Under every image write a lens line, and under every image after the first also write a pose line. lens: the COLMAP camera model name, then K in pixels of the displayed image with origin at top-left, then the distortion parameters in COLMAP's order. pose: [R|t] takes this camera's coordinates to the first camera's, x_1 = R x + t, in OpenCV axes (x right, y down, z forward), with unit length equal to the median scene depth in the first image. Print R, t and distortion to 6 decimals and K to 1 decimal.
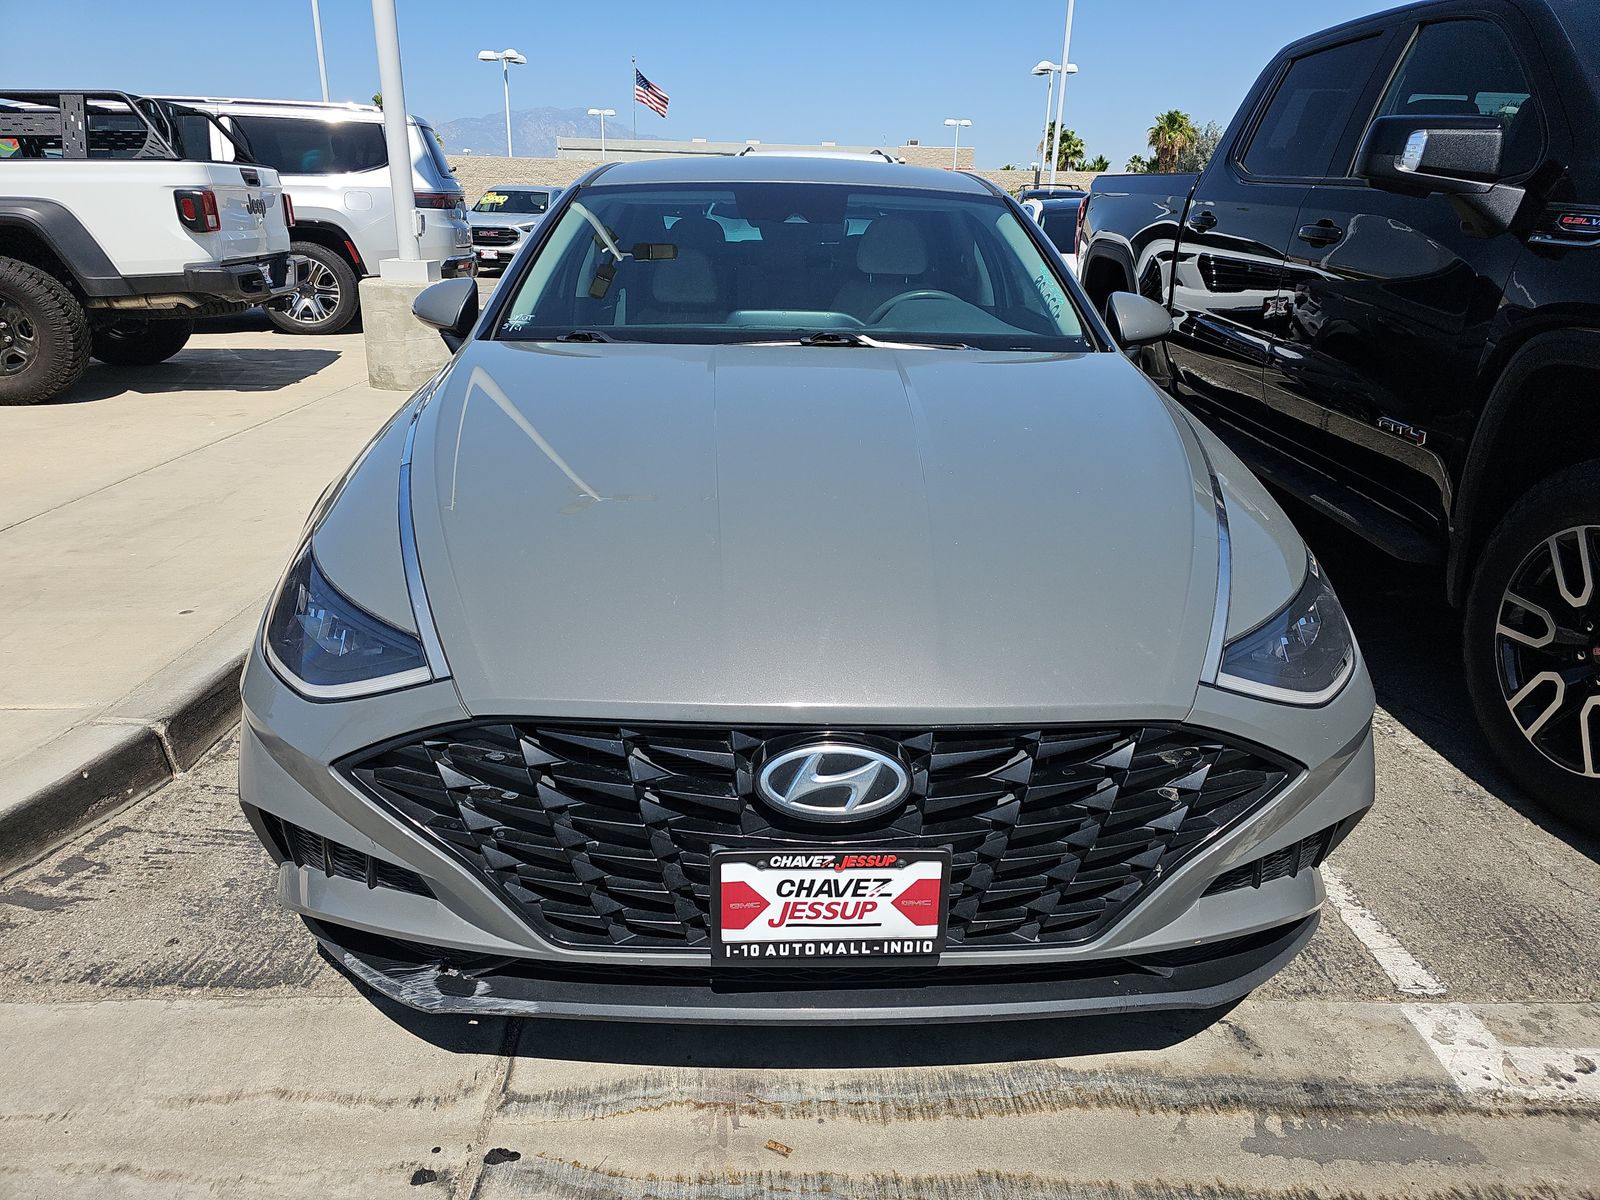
lens RADIAL K [[1075.4, 0, 816.2], [0, 1075.4, 602.0], [0, 0, 1]] dist [0.034289, -0.034649]
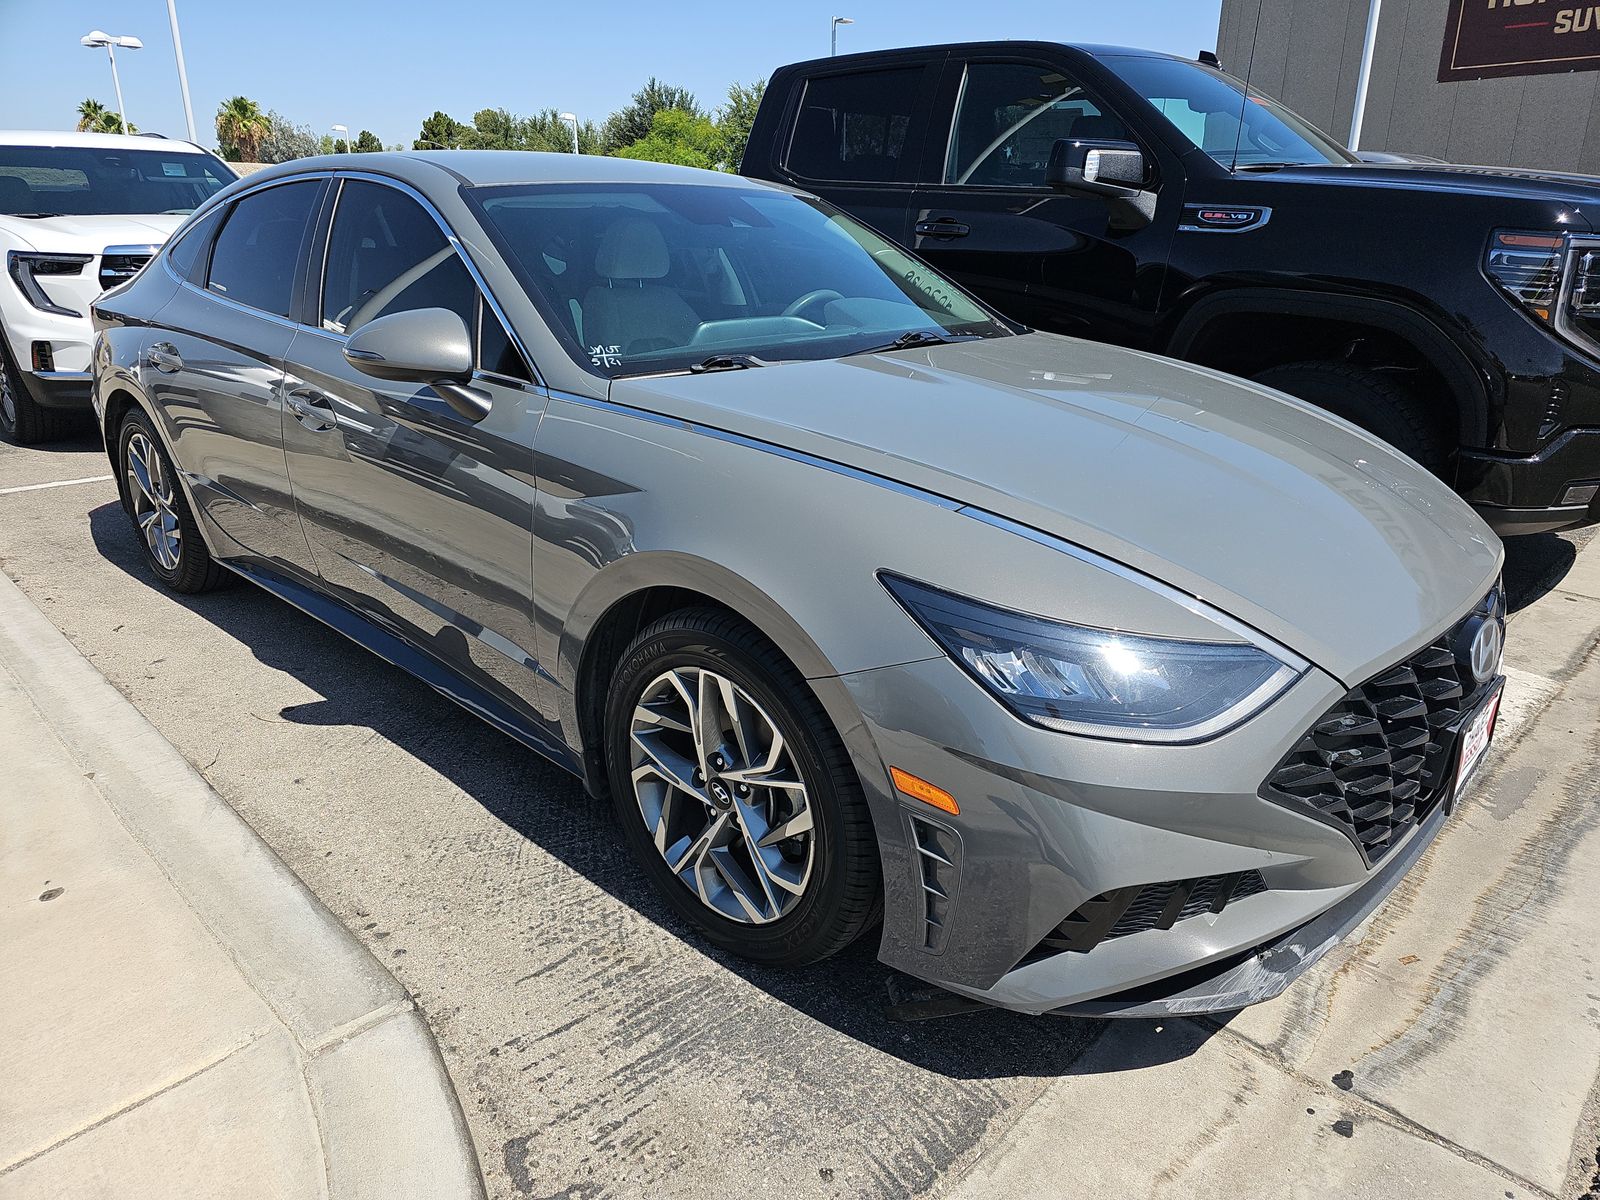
lens RADIAL K [[1075.4, 0, 816.2], [0, 1075.4, 602.0], [0, 0, 1]] dist [0.034289, -0.034649]
pose [[0.698725, -0.254581, 0.668559, -0.933606], [0.250344, 0.962462, 0.104856, -0.151704], [-0.670157, 0.094105, 0.736229, 0.364224]]
